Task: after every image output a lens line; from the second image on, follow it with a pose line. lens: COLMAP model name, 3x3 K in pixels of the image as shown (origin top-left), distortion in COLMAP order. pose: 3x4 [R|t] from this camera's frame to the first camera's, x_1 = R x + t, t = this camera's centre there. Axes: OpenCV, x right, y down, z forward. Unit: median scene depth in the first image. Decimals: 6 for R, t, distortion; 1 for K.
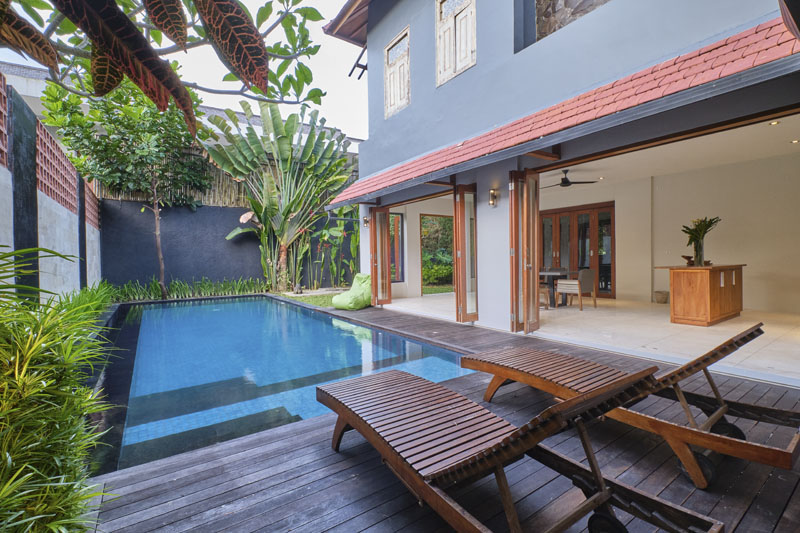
lens RADIAL K [[355.6, 0, 398.6], [0, 355.6, 264.3], [0, 0, 1]] dist [0.012989, -0.009519]
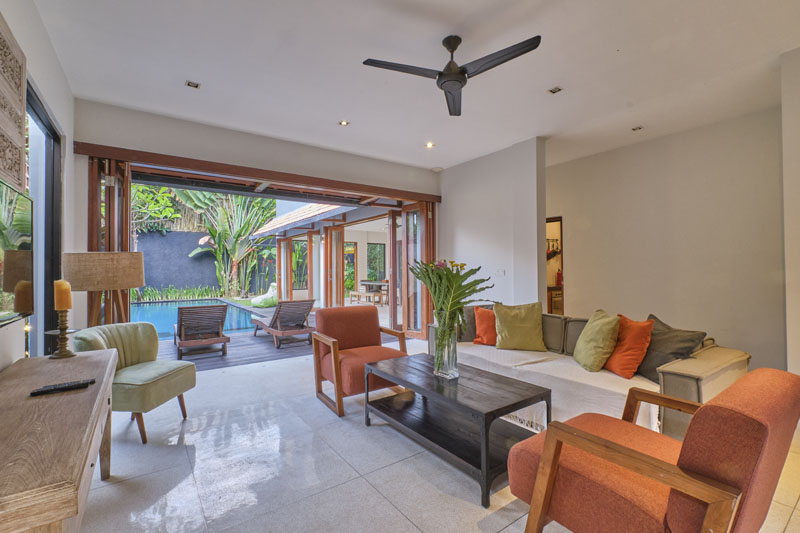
lens RADIAL K [[355.6, 0, 398.6], [0, 355.6, 264.3], [0, 0, 1]] dist [0.012989, -0.009519]
pose [[0.999875, 0.008610, 0.013246, 0.273211], [-0.008222, 0.999544, -0.029057, -0.008983], [-0.013490, 0.028945, 0.999490, -0.327546]]
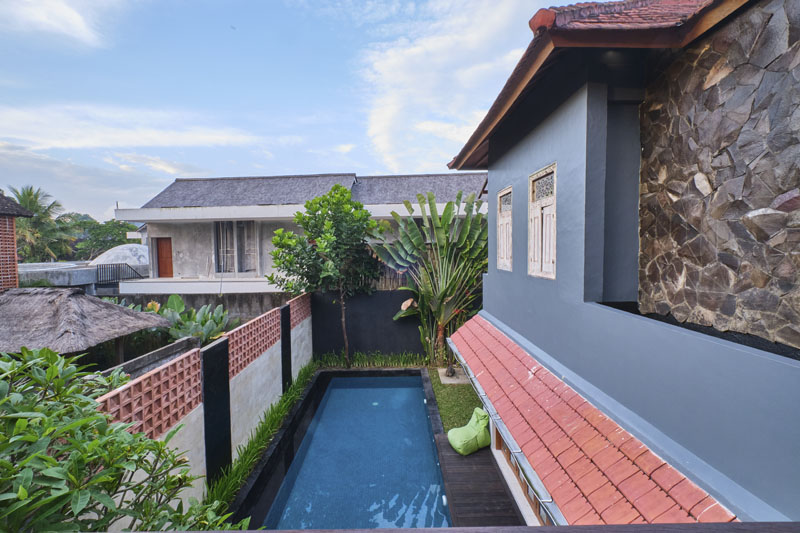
lens RADIAL K [[355.6, 0, 398.6], [0, 355.6, 264.3], [0, 0, 1]] dist [0.012989, -0.009519]
pose [[0.826913, 0.029784, -0.561540, 0.182022], [-0.006596, 0.999041, 0.043275, -0.300598], [0.562291, -0.032081, 0.826317, 0.046941]]
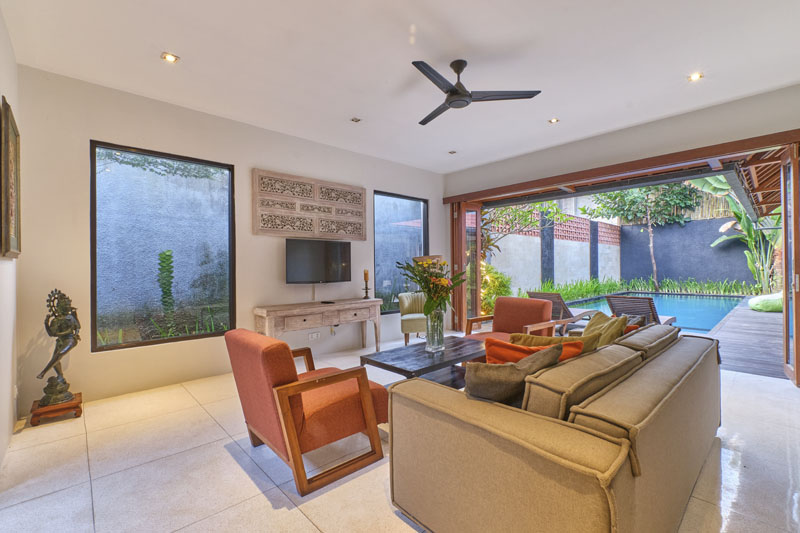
lens RADIAL K [[355.6, 0, 398.6], [0, 355.6, 264.3], [0, 0, 1]] dist [0.012989, -0.009519]
pose [[0.142356, 0.009639, -0.989769, 0.538508], [-0.006237, 0.999941, 0.008841, -0.014810], [0.989796, 0.004914, 0.142407, -0.194671]]
